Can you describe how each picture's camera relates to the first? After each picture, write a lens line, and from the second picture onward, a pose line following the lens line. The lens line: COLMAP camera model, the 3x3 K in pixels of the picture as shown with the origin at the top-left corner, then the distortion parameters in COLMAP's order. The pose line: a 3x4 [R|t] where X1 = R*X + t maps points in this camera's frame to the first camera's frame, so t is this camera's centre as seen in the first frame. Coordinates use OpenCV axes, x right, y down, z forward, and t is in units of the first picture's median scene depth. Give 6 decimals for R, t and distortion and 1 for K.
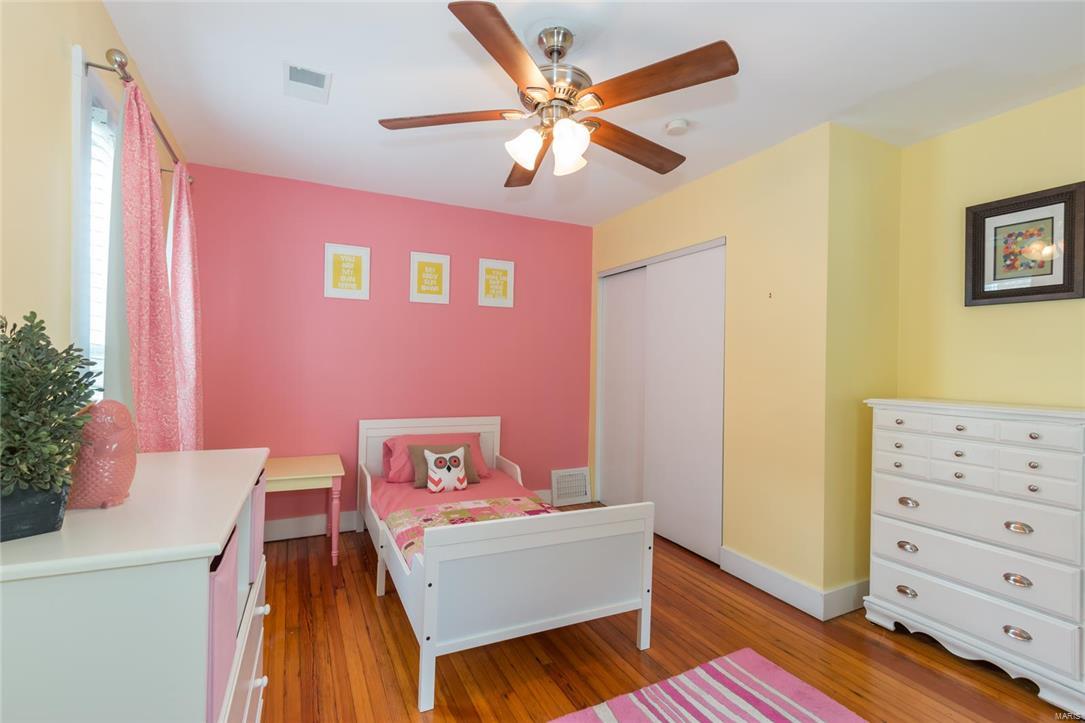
lens RADIAL K [[487.2, 0, 534.4], [0, 487.2, 361.8], [0, 0, 1]] dist [0.001395, -0.000078]
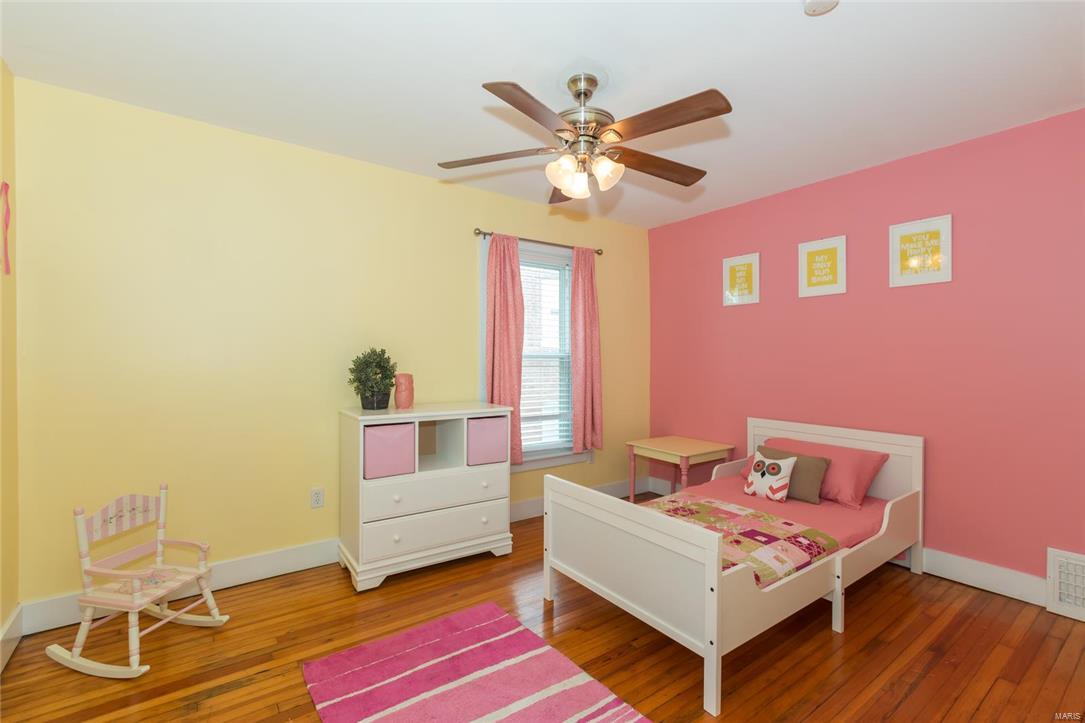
lens RADIAL K [[487.2, 0, 534.4], [0, 487.2, 361.8], [0, 0, 1]] dist [0.001395, -0.000078]
pose [[0.173681, -0.010614, -0.984745, 0.687931], [-0.001773, 0.999937, -0.011090, 0.013022], [0.984800, 0.003672, 0.173652, 0.403094]]
